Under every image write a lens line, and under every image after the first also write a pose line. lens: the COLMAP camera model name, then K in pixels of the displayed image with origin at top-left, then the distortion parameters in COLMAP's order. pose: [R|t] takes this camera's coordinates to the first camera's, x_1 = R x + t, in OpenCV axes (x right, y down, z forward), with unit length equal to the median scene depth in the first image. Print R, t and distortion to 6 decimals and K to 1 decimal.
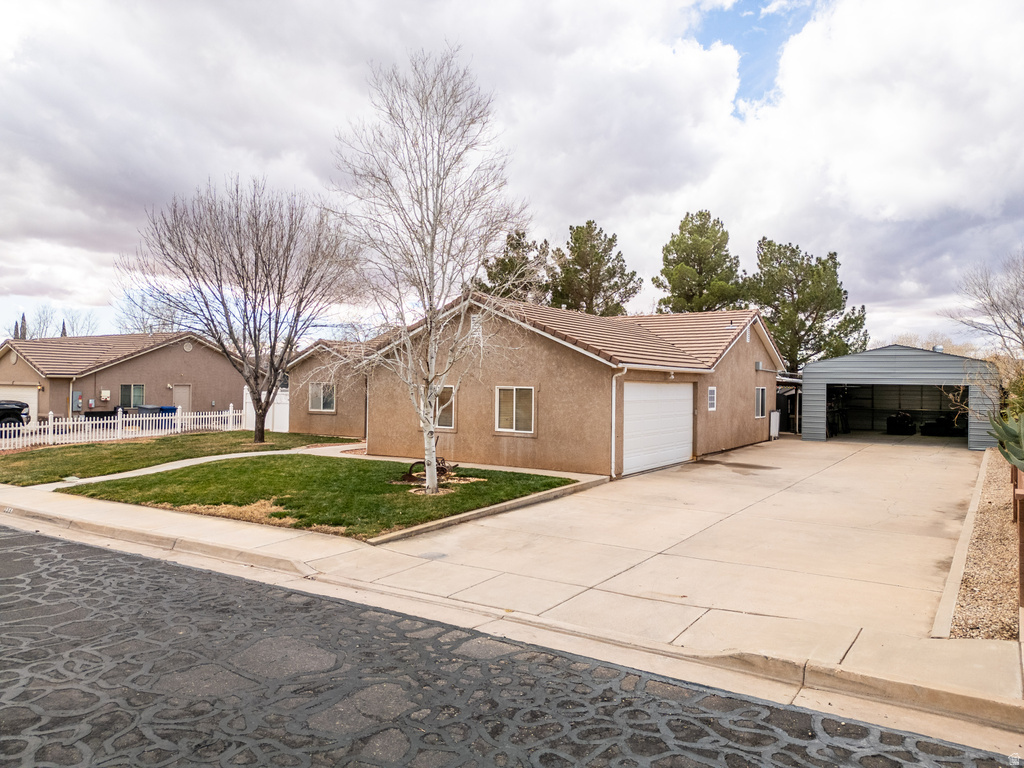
lens RADIAL K [[721.9, 0, 534.0], [0, 721.9, 387.0], [0, 0, 1]] dist [0.092411, -0.000188]
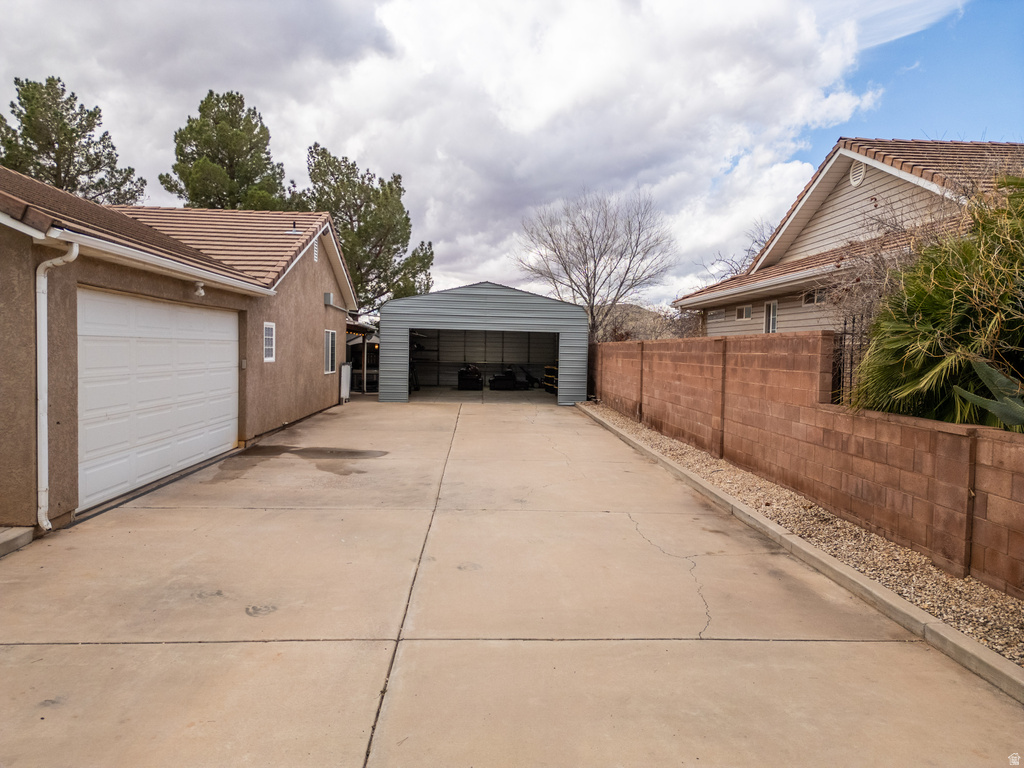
lens RADIAL K [[715.3, 0, 512.0], [0, 715.3, 384.0], [0, 0, 1]] dist [0.055801, -0.046650]
pose [[0.821327, -0.020889, 0.570075, 0.054266], [-0.009976, 0.998651, 0.050967, 0.014390], [-0.570370, -0.047548, 0.820011, 0.308115]]
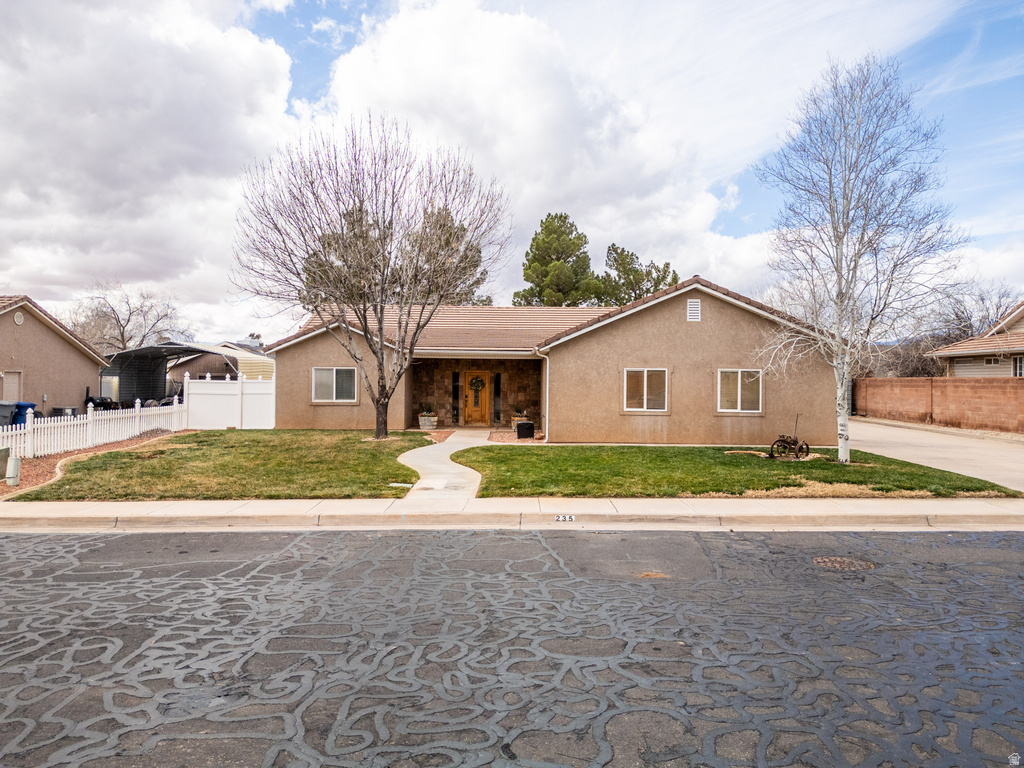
lens RADIAL K [[715.3, 0, 512.0], [0, 715.3, 384.0], [0, 0, 1]] dist [0.055801, -0.046650]
pose [[0.851640, -0.007377, 0.524075, -0.531207], [0.004809, 0.999969, 0.006262, 0.007977], [-0.524105, -0.002813, 0.851649, 0.168979]]
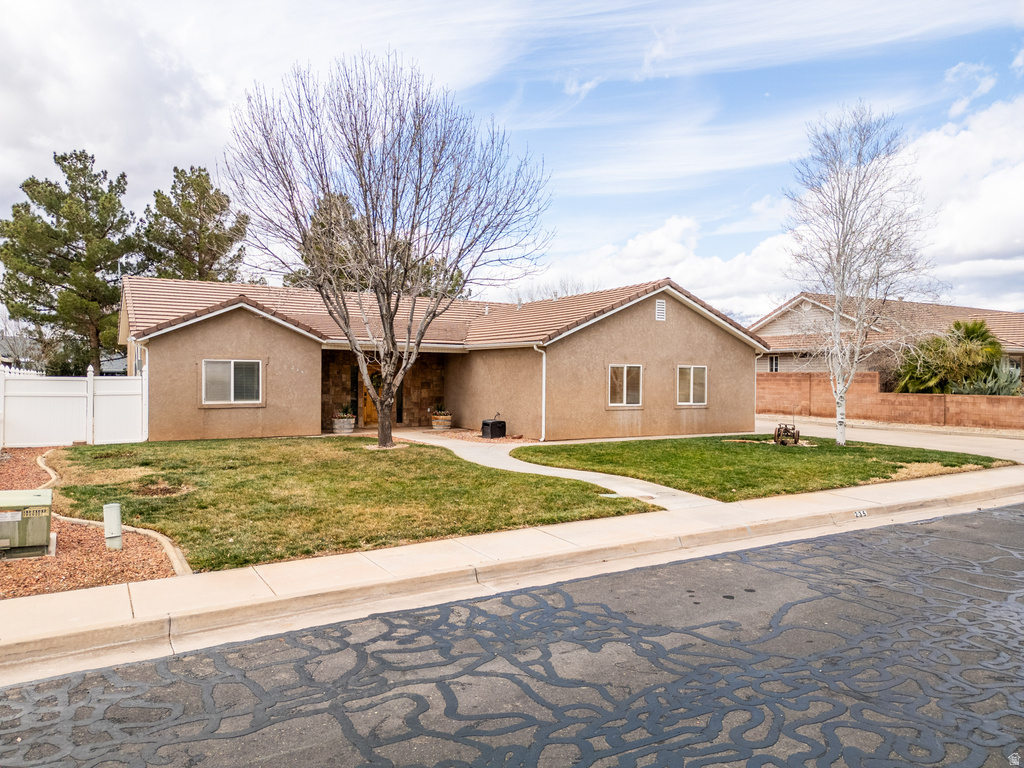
lens RADIAL K [[715.3, 0, 512.0], [0, 715.3, 384.0], [0, 0, 1]] dist [0.055801, -0.046650]
pose [[0.469049, -0.019108, 0.882966, -0.729354], [0.003867, 0.999801, 0.019582, 0.003105], [-0.883164, -0.005771, 0.469029, 0.437585]]
